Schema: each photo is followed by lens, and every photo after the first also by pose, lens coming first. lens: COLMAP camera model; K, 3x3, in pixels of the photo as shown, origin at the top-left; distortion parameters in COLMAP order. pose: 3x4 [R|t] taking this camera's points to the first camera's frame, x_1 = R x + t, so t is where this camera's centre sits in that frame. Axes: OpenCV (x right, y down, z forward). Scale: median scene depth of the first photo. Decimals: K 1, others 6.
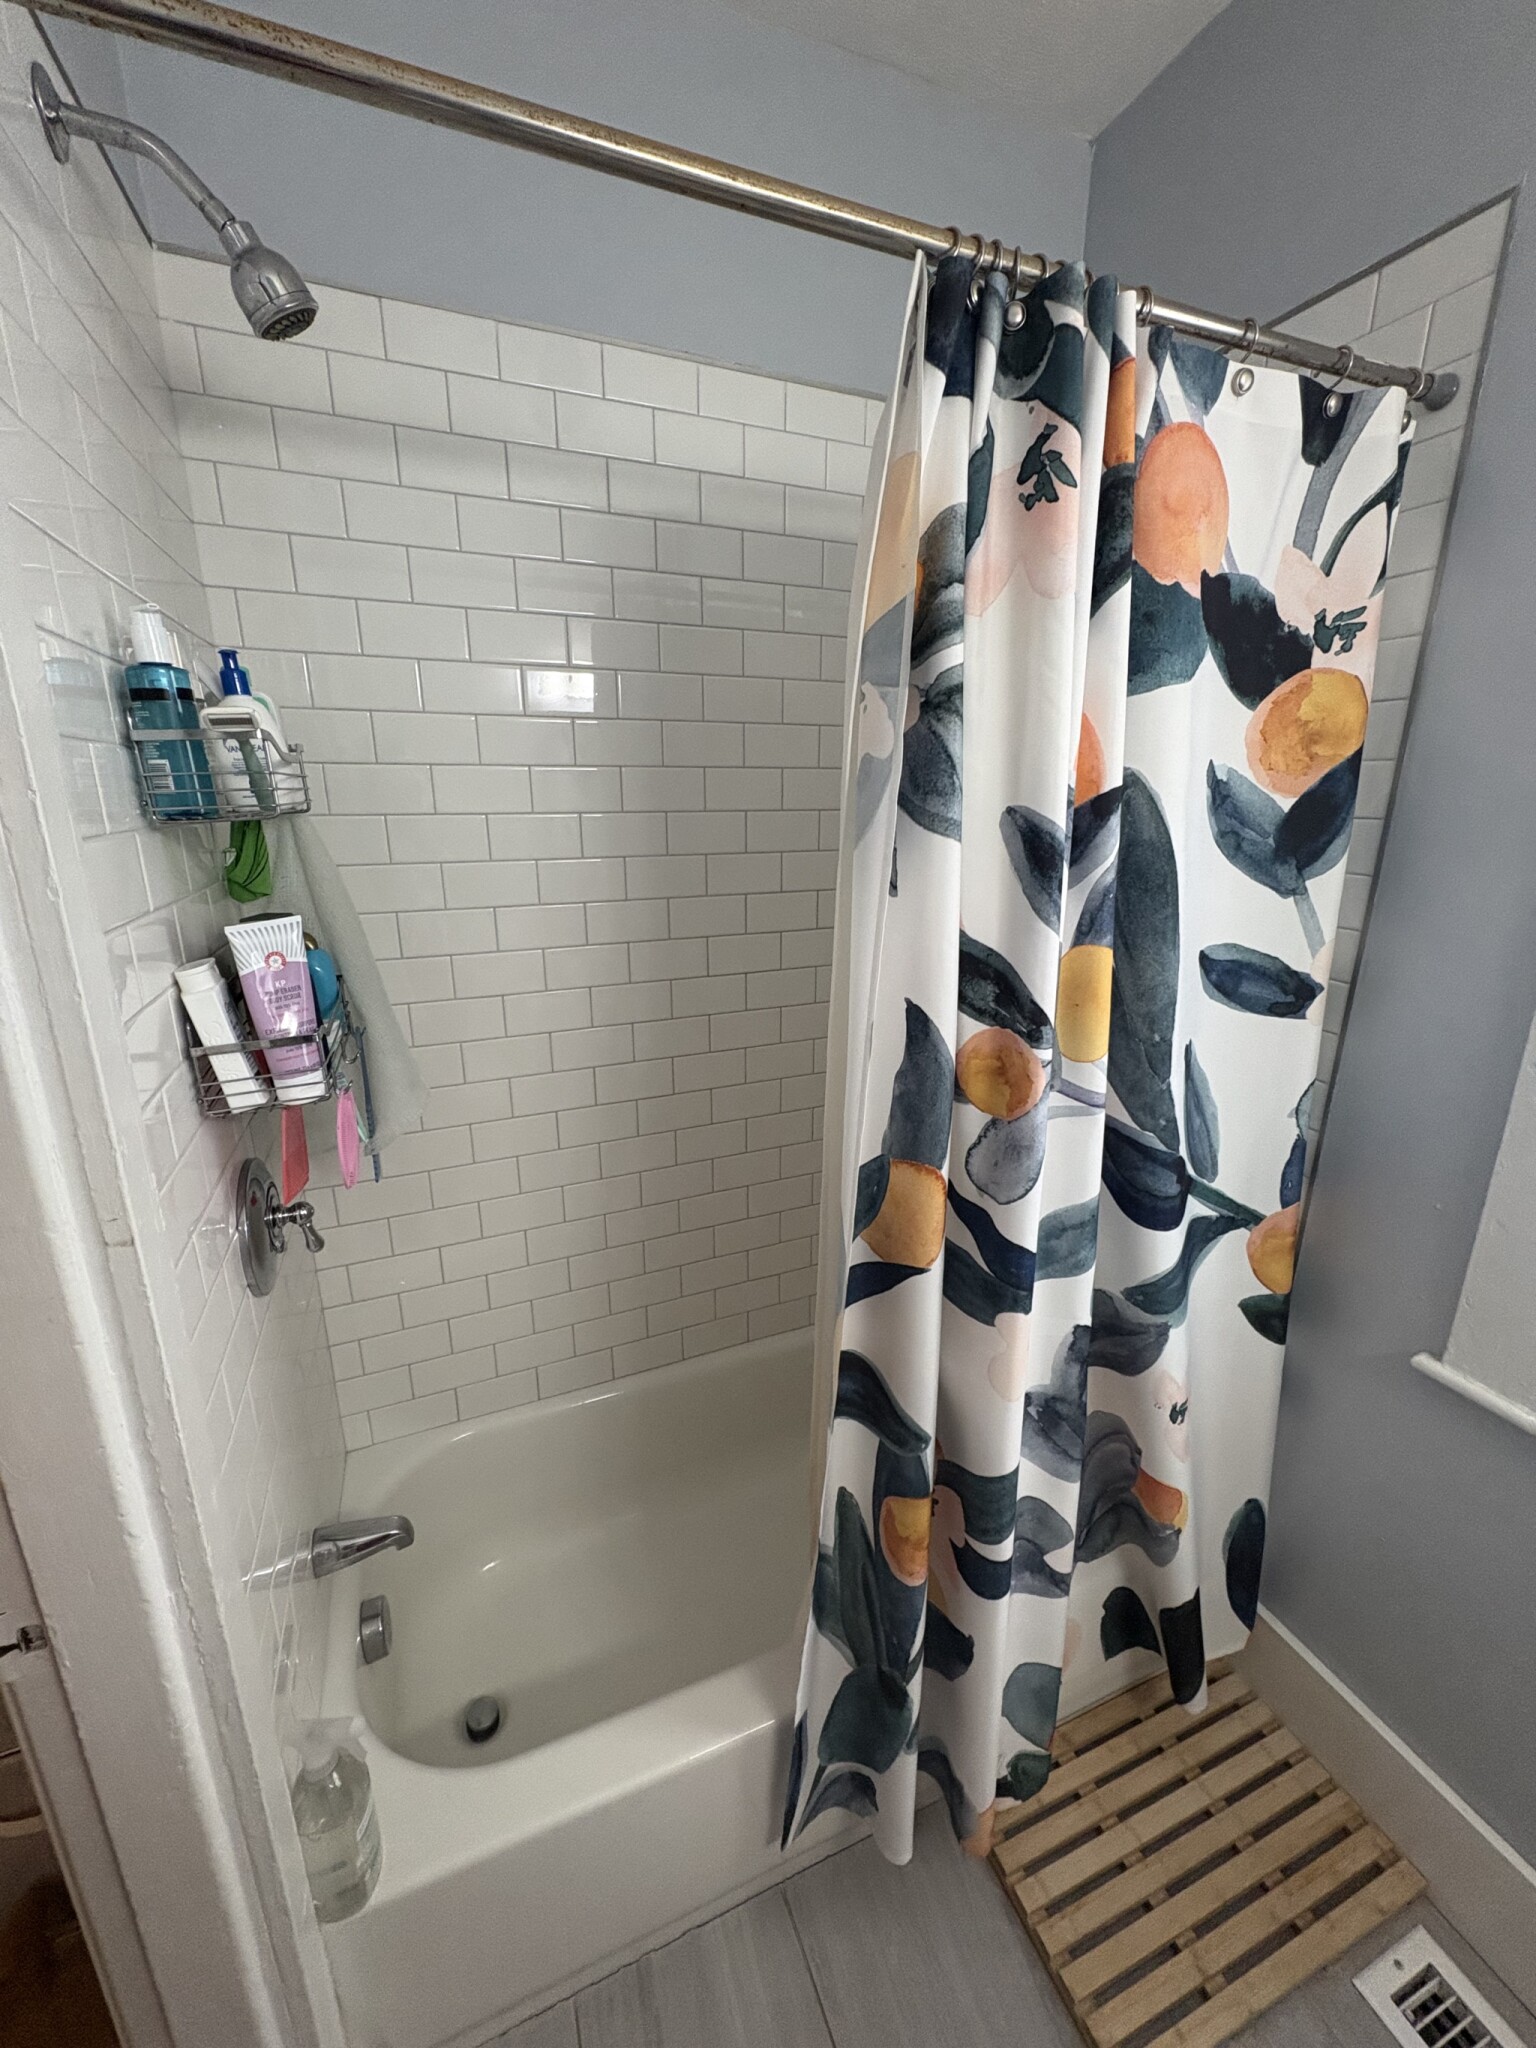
lens RADIAL K [[810.5, 0, 765.3], [0, 810.5, 1020.4], [0, 0, 1]] dist [-0.000994, 0.000735]
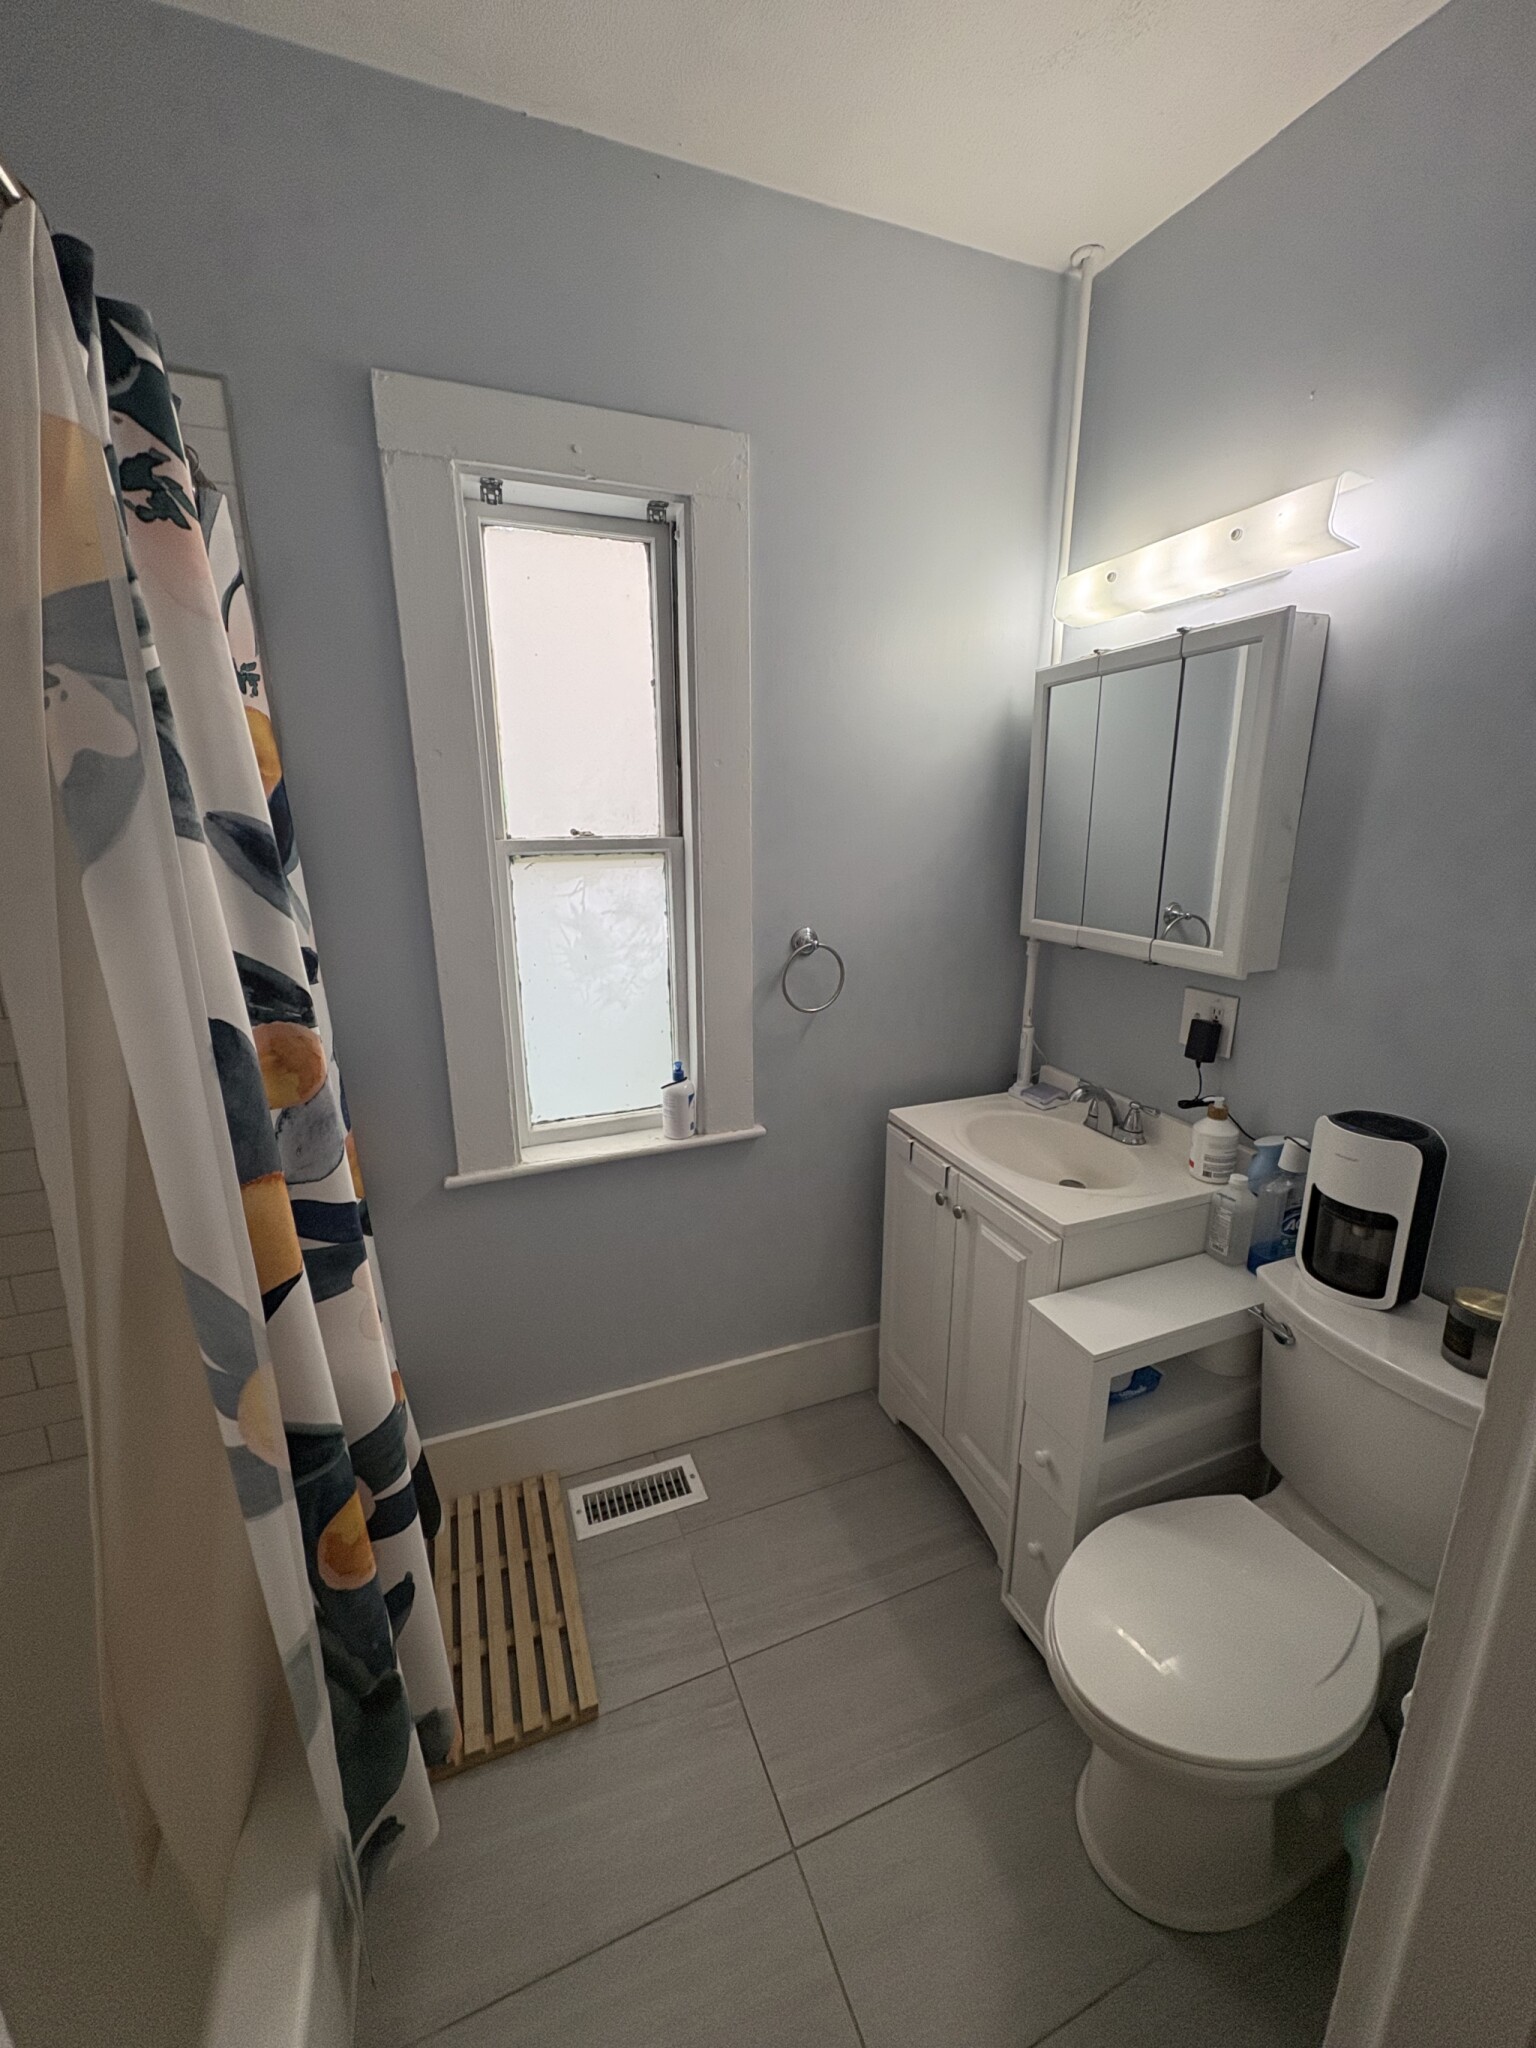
lens RADIAL K [[810.5, 0, 765.3], [0, 810.5, 1020.4], [0, 0, 1]] dist [-0.000994, 0.000735]
pose [[0.006119, -0.245469, 0.969385, -0.745560], [0.279751, 0.931116, 0.234012, -0.061698], [-0.960053, 0.269755, 0.074368, 0.317790]]
